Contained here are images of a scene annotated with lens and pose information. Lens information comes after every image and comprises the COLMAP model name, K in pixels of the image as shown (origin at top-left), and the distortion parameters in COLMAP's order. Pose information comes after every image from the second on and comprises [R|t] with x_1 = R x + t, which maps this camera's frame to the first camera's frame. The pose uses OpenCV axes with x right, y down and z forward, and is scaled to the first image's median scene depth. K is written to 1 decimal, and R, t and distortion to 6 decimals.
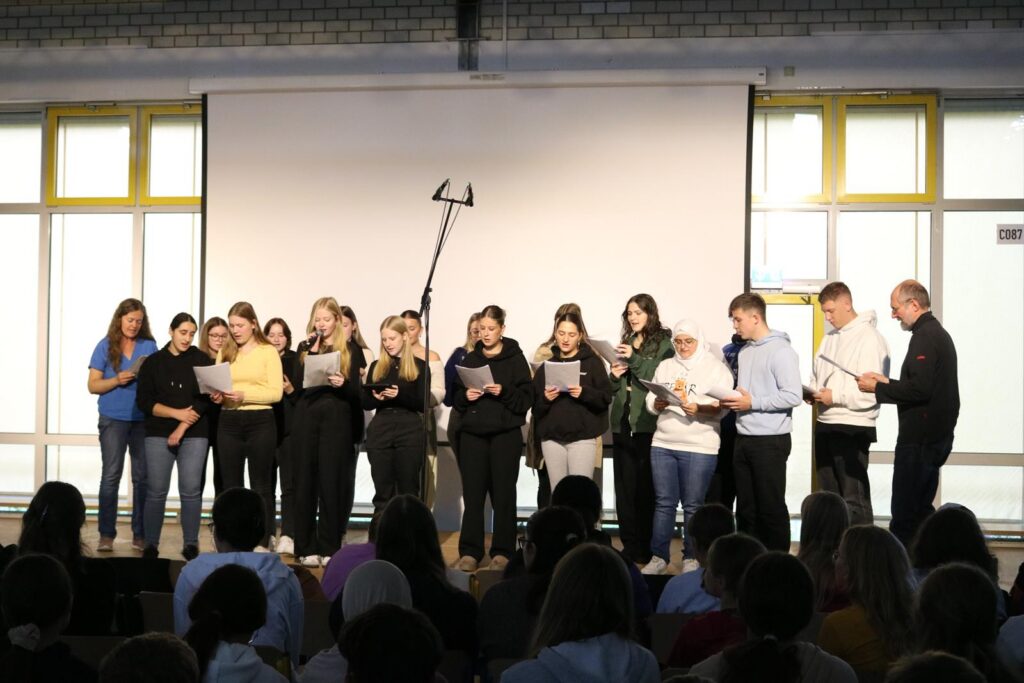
lens RADIAL K [[1059.3, 0, 512.0], [0, 1059.3, 341.5], [0, 0, 1]] dist [-0.002108, -0.000936]
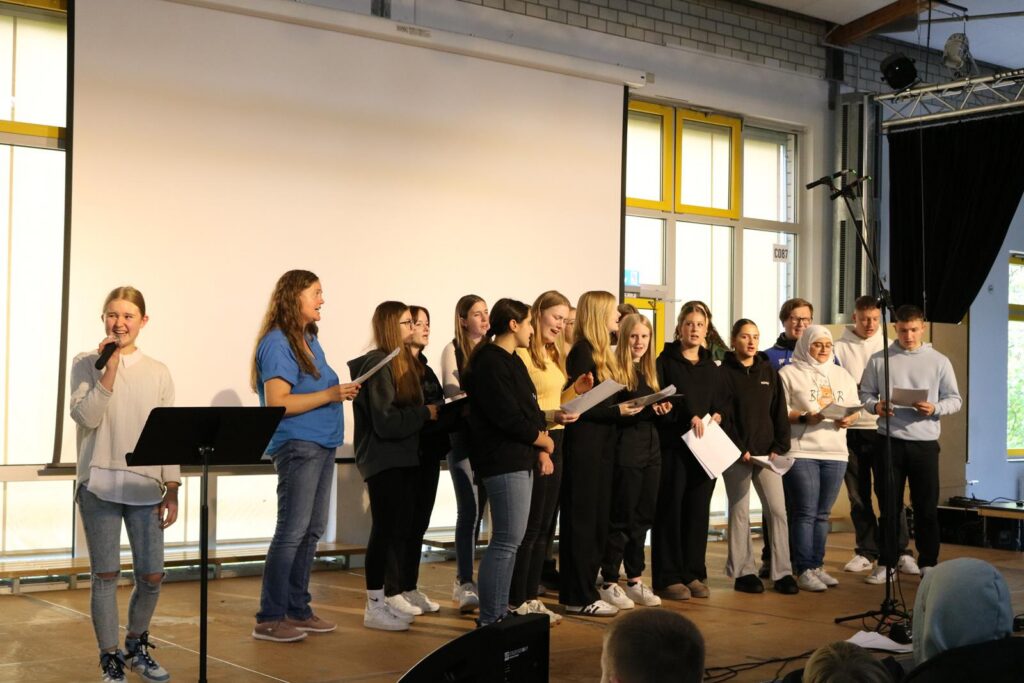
lens RADIAL K [[1450.2, 0, 512.0], [0, 1450.2, 341.5], [0, 0, 1]] dist [-0.019197, 0.002770]
pose [[0.716512, 0.017555, 0.697354, -0.765976], [-0.031060, 0.999495, 0.006753, -0.009158], [-0.696883, -0.026498, 0.716695, 0.091988]]
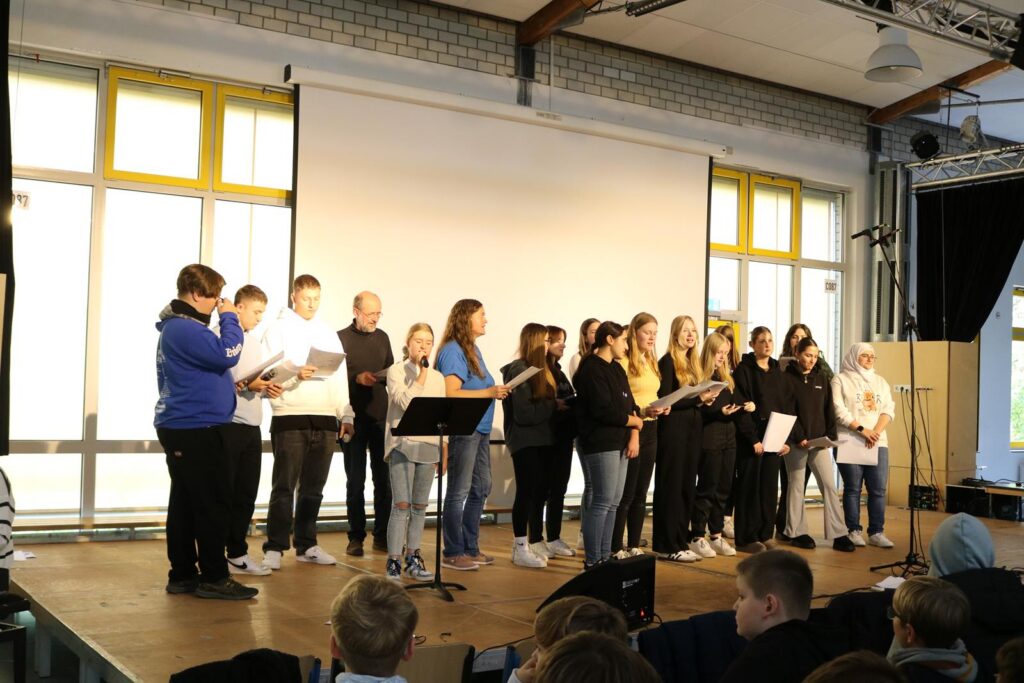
lens RADIAL K [[1160.1, 0, 512.0], [0, 1160.1, 341.5], [0, 0, 1]] dist [-0.065373, 0.038298]
pose [[0.772486, 0.031628, 0.634244, -0.816418], [-0.041603, 0.999134, 0.000848, -0.009386], [-0.633668, -0.027042, 0.773132, 0.058451]]
